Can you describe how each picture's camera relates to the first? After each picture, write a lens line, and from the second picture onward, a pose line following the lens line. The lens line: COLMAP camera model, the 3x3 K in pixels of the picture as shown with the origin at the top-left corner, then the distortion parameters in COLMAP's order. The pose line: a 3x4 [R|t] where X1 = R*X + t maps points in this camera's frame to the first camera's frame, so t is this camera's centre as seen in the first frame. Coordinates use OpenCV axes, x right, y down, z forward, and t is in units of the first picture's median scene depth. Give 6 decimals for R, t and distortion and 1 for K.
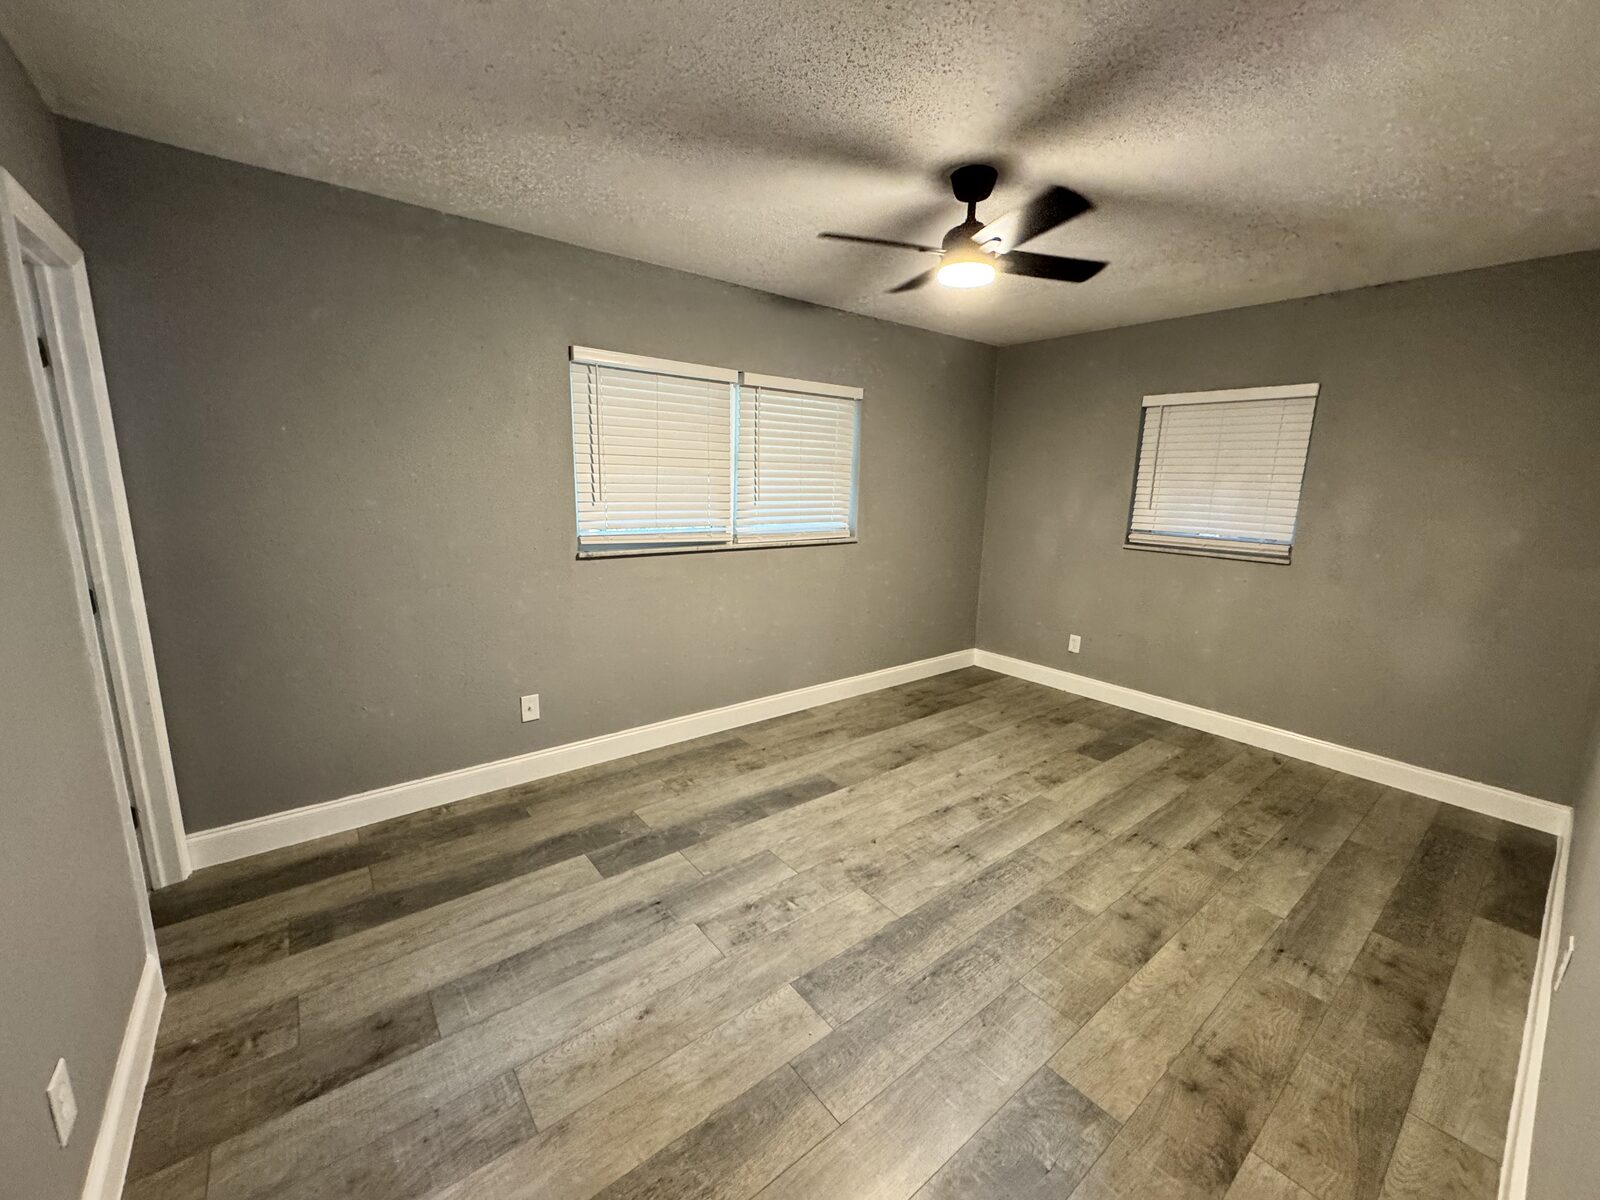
lens RADIAL K [[640.6, 0, 796.3], [0, 640.6, 600.1], [0, 0, 1]] dist [0.001139, -0.000780]
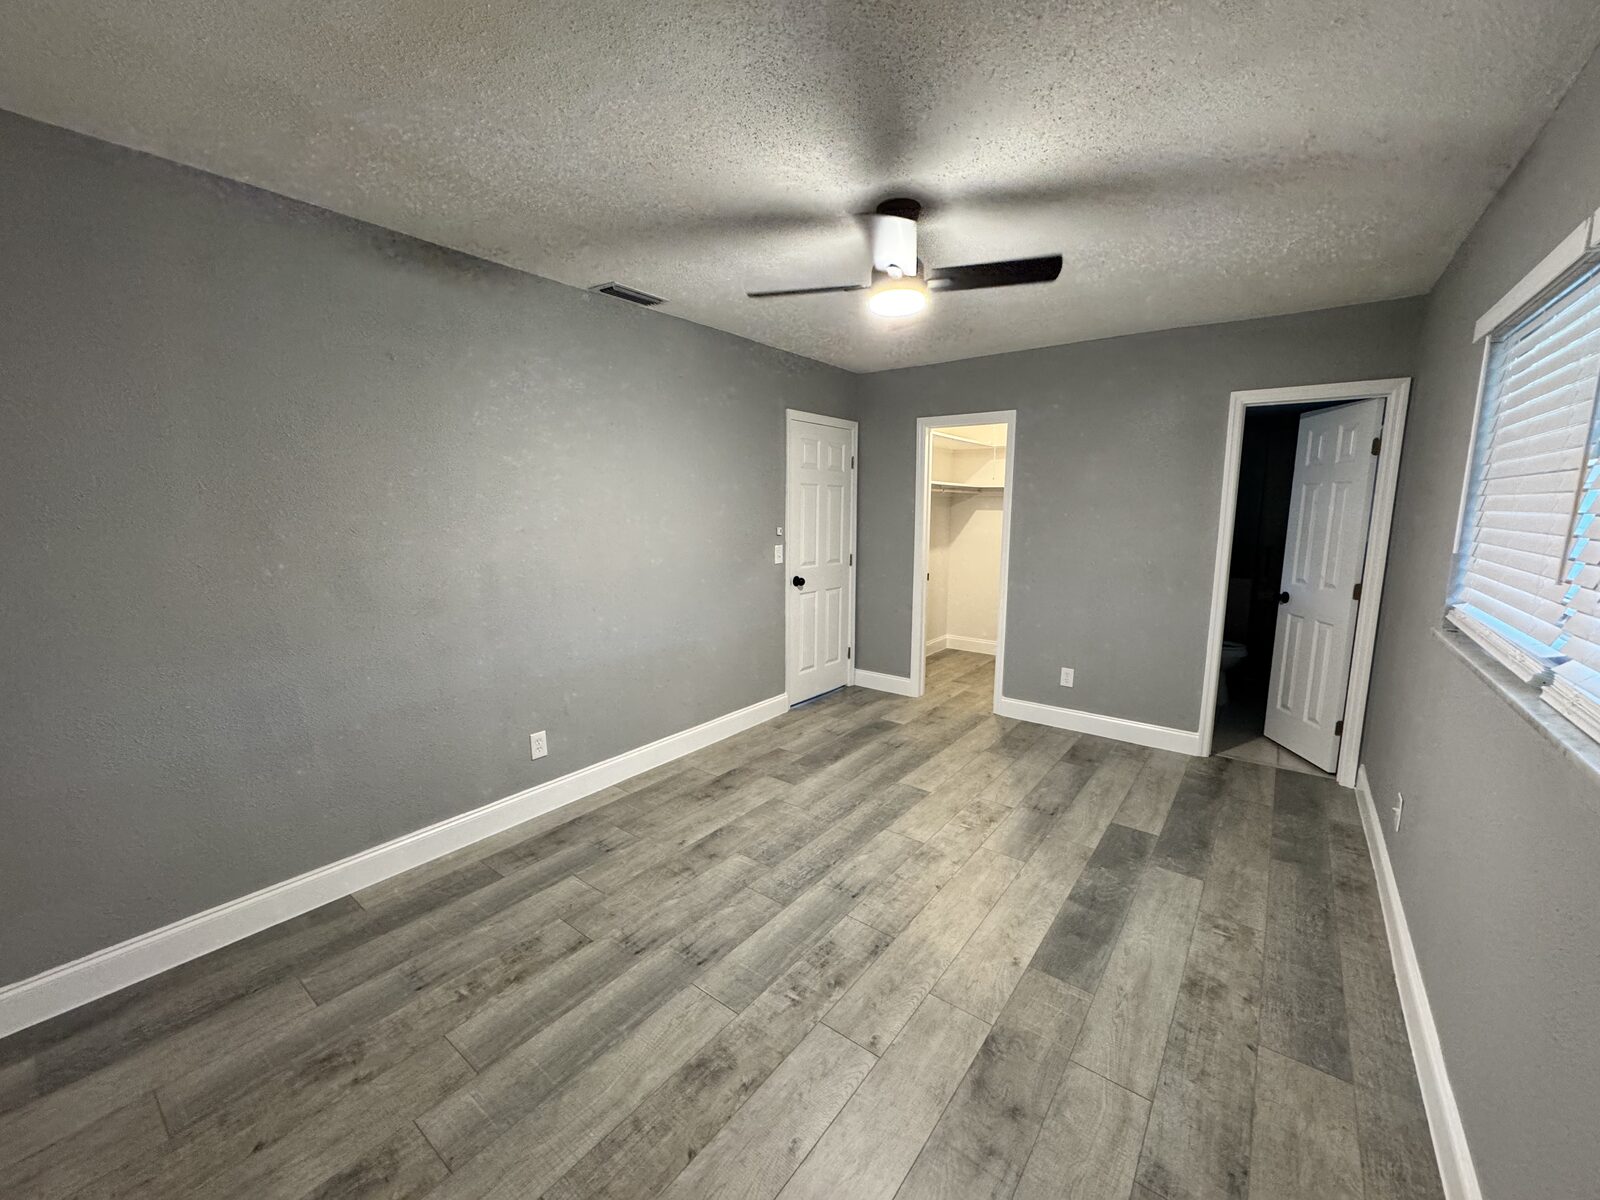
lens RADIAL K [[640.6, 0, 806.2], [0, 640.6, 601.1], [0, 0, 1]] dist [0.001139, -0.000780]
pose [[-0.966174, 0.010615, -0.257674, 0.599958], [-0.075651, 0.943531, 0.322531, -0.338238], [0.246547, 0.331114, -0.910812, 1.833429]]
